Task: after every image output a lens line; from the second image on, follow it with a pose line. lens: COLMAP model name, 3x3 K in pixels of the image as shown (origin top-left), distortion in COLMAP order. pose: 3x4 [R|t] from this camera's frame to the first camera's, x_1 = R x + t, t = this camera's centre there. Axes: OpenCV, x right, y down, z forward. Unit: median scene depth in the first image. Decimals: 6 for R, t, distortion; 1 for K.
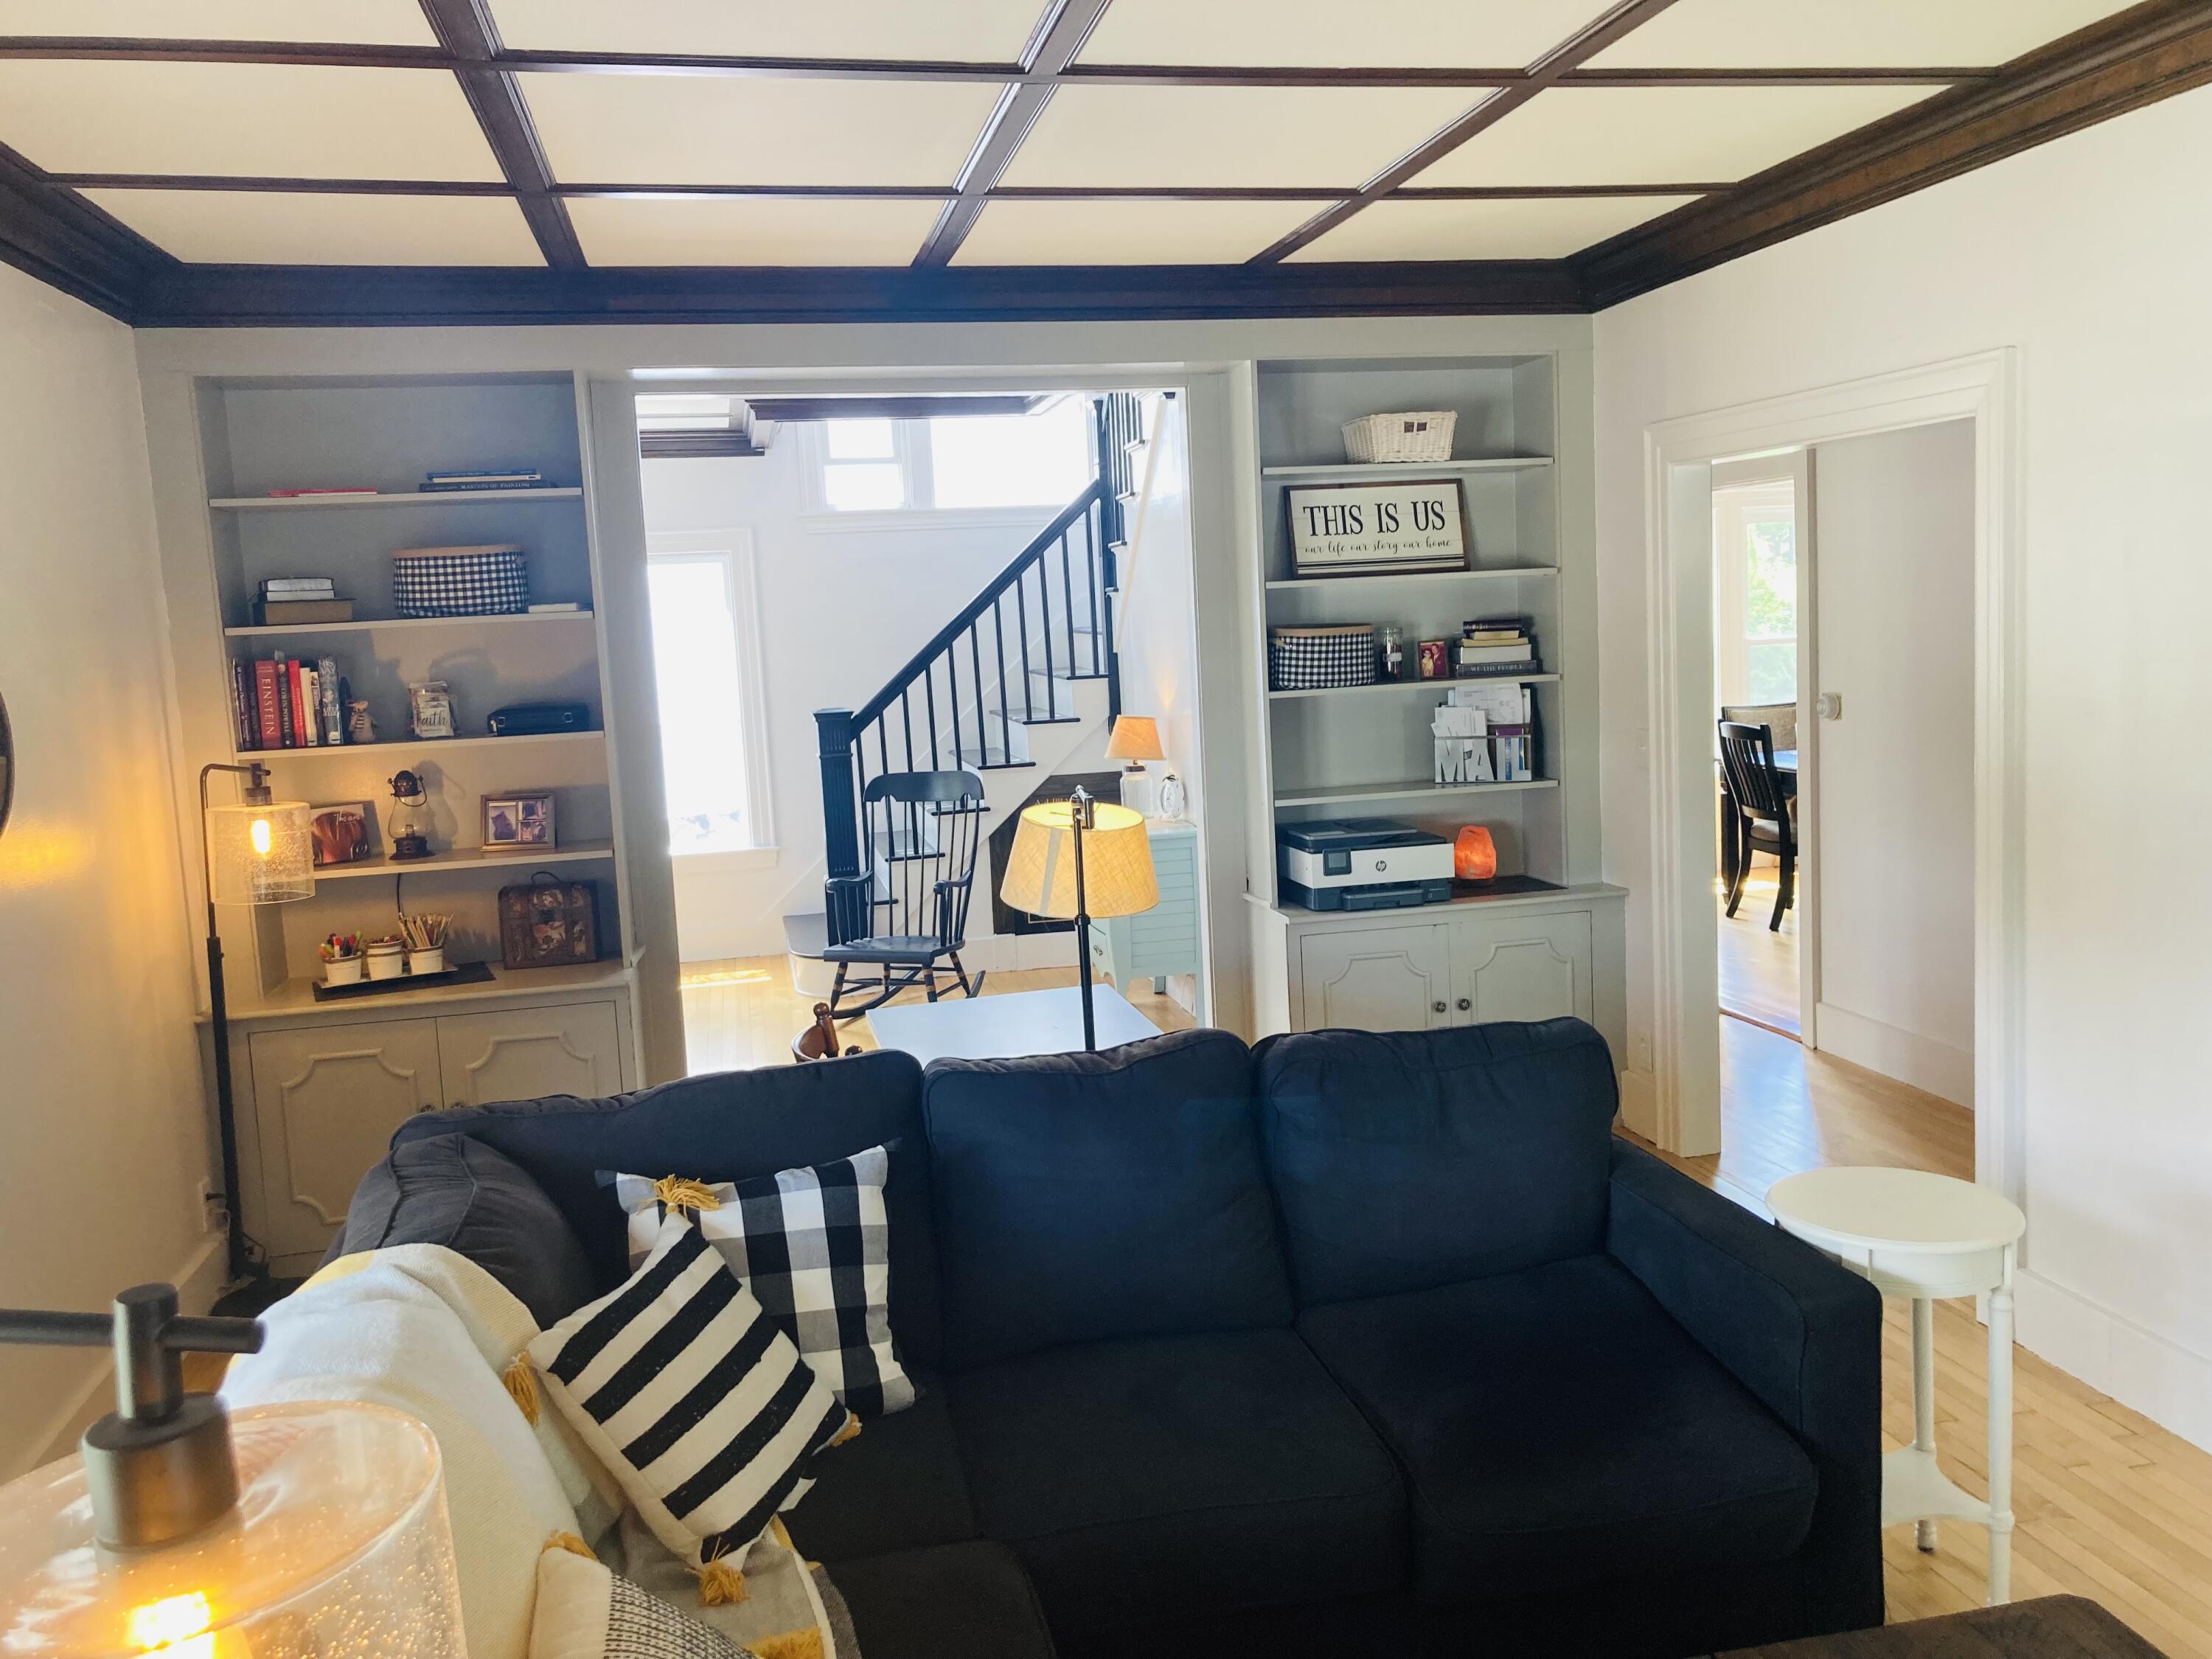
lens RADIAL K [[1815.0, 0, 1106.0], [0, 1815.0, 829.5], [0, 0, 1]] dist [0.080488, -0.114762]
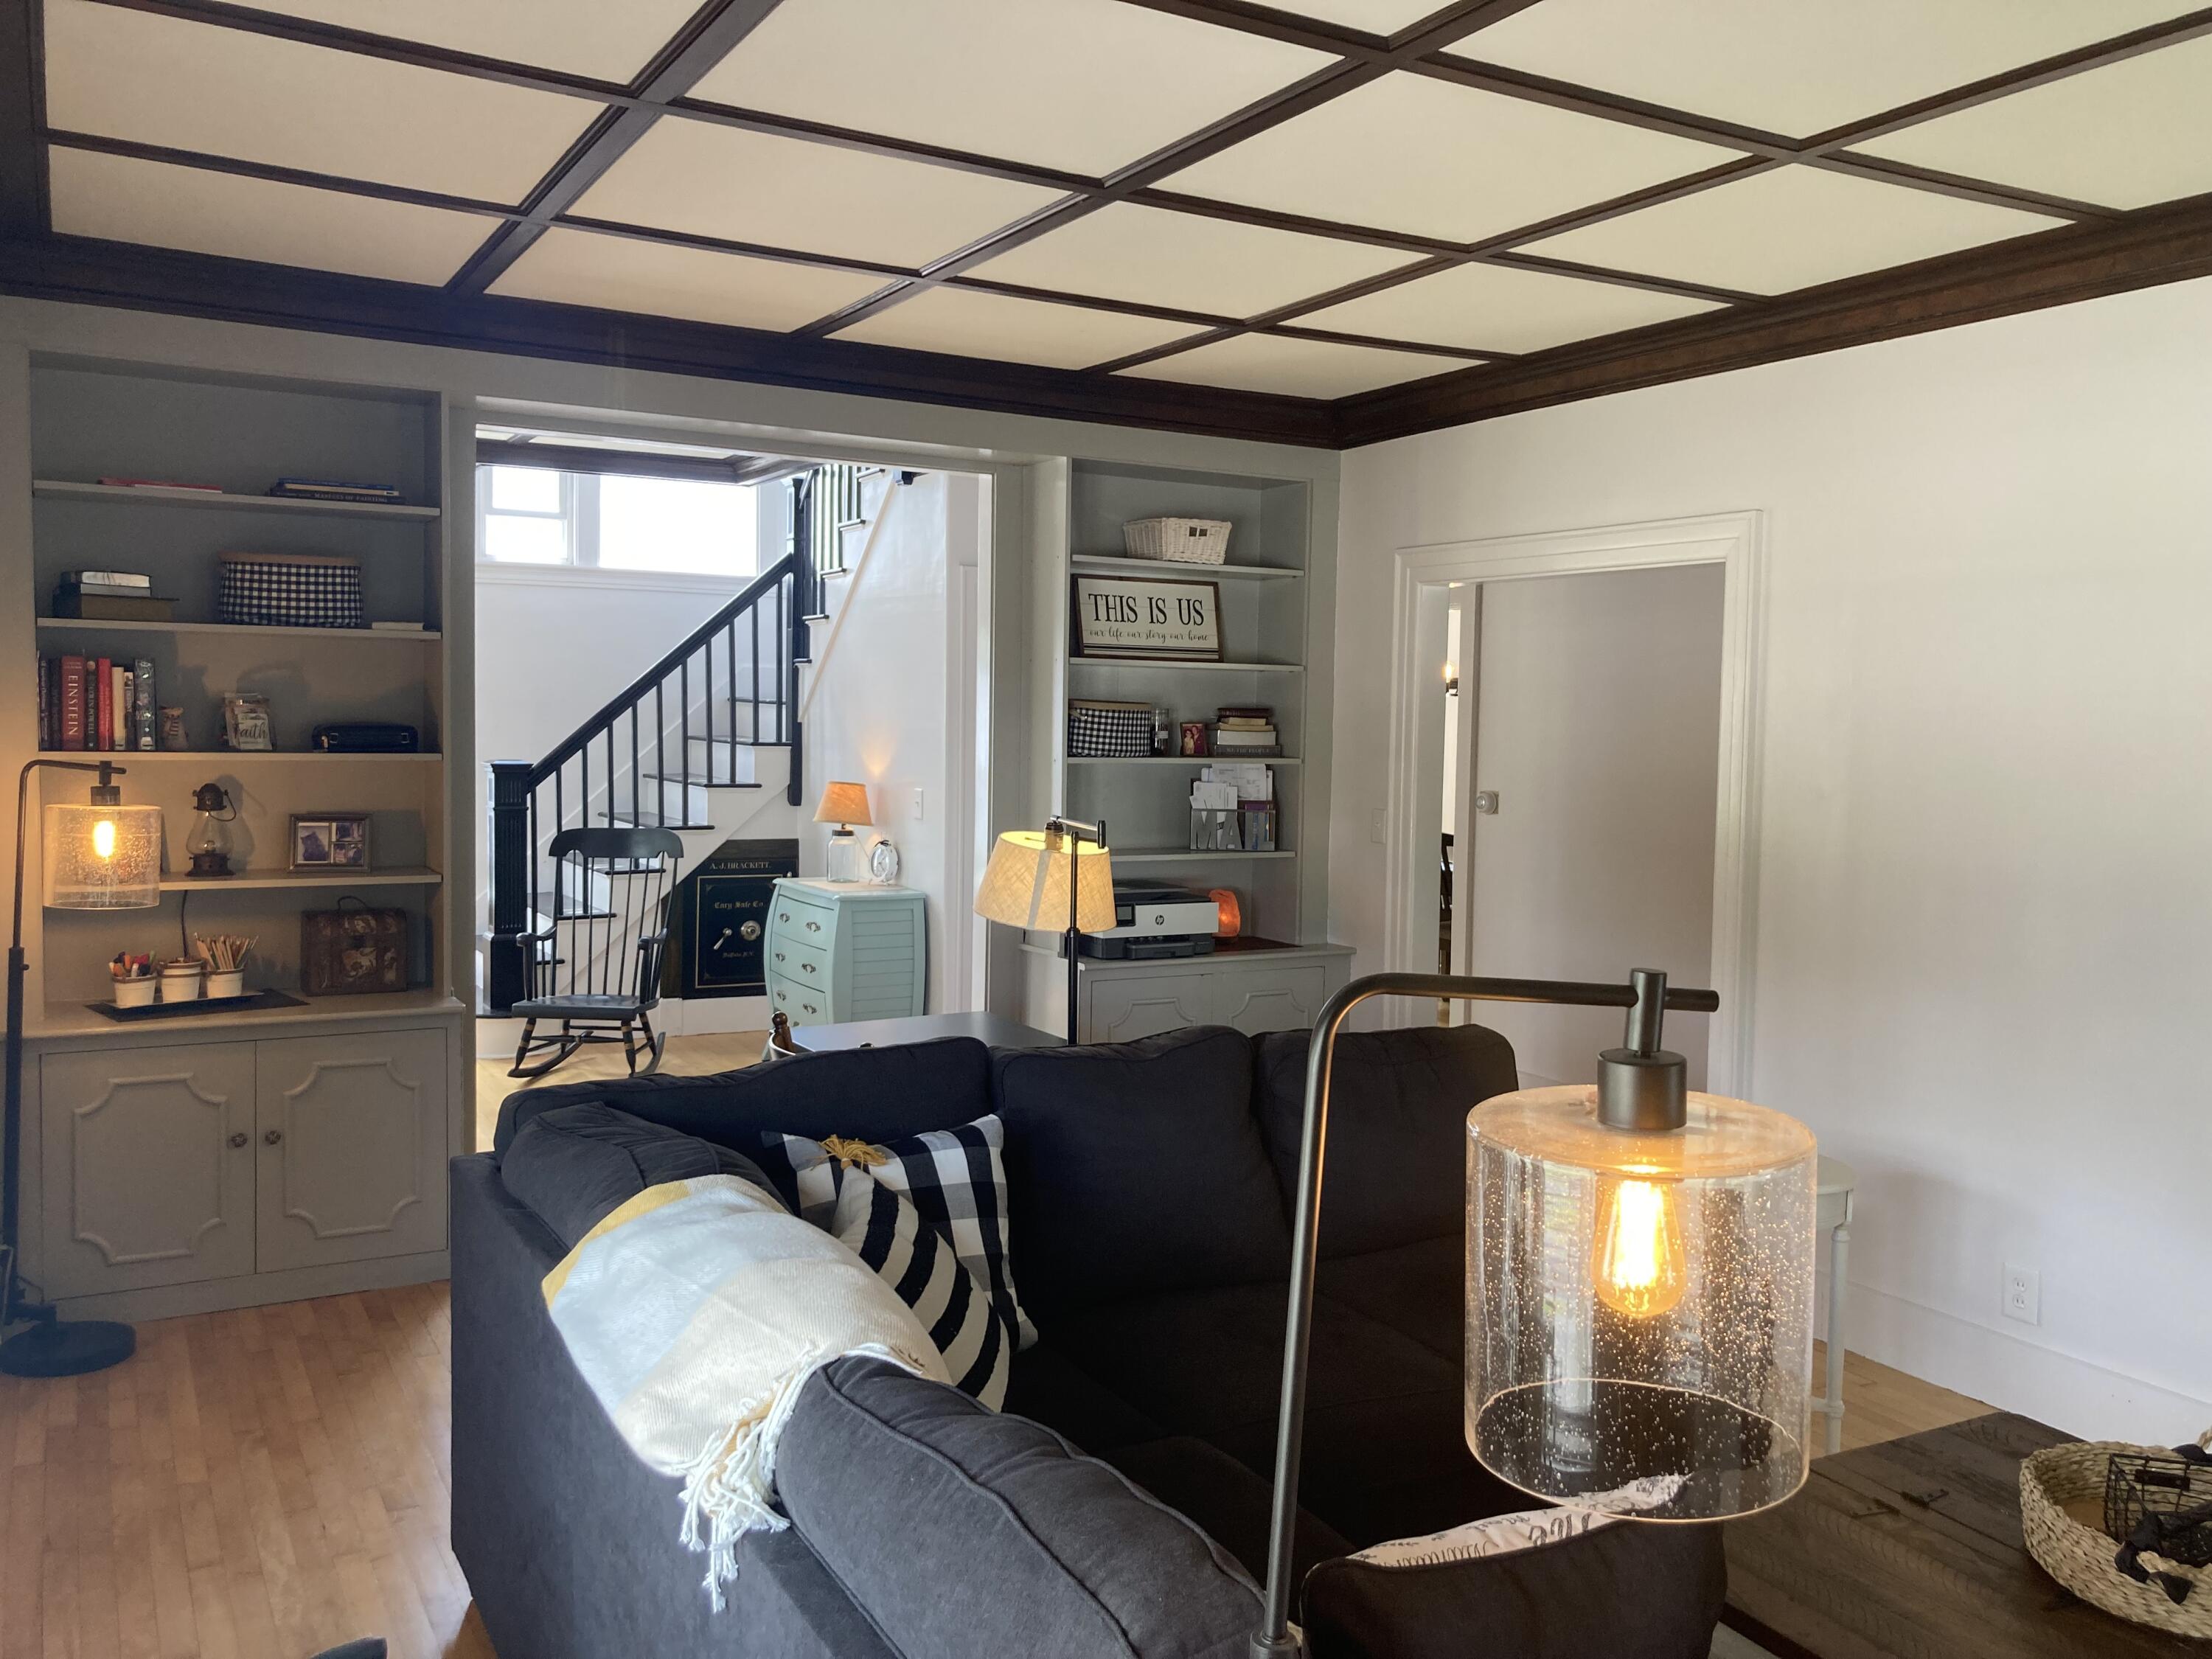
lens RADIAL K [[1824.5, 0, 1106.0], [0, 1824.5, 829.5], [0, 0, 1]] dist [0.096808, -0.088955]
pose [[0.953450, 0.048026, 0.297701, -0.212778], [-0.030425, 0.997519, -0.063482, 0.036531], [-0.300011, 0.051470, 0.952546, -0.051736]]
